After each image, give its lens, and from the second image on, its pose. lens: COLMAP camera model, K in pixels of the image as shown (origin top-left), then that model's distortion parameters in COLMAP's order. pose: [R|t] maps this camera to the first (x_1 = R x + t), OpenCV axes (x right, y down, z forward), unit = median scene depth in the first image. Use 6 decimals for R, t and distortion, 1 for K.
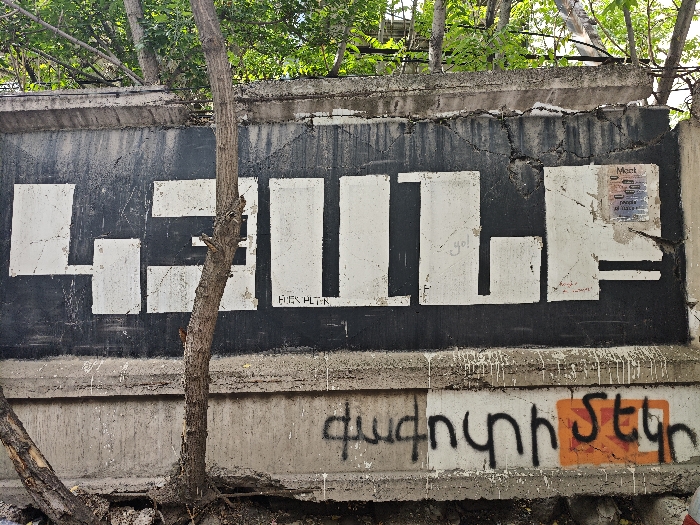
lens RADIAL K [[468.9, 0, 351.6], [0, 468.9, 258.4], [0, 0, 1]] dist [0.022696, -0.019125]
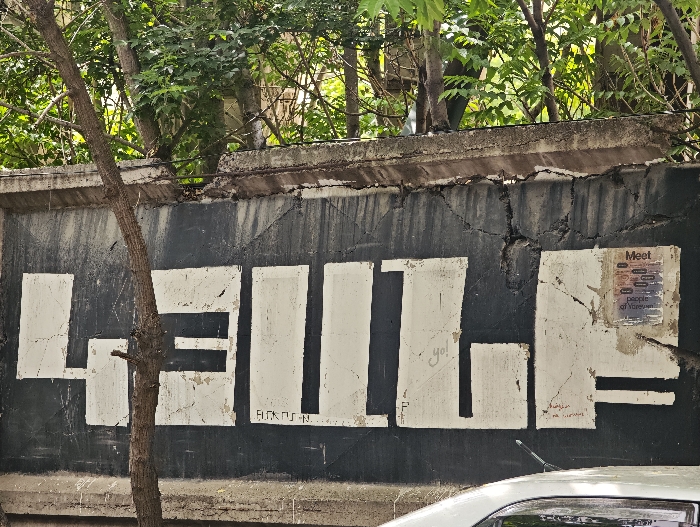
lens RADIAL K [[2046.4, 0, 349.6], [0, 2046.4, 263.8], [0, 0, 1]] dist [0.244679, 0.000000]
pose [[0.836430, -0.007548, -0.548022, 1.957541], [0.000821, 0.999921, -0.012518, -0.132090], [0.548073, 0.010020, 0.836370, -1.932752]]
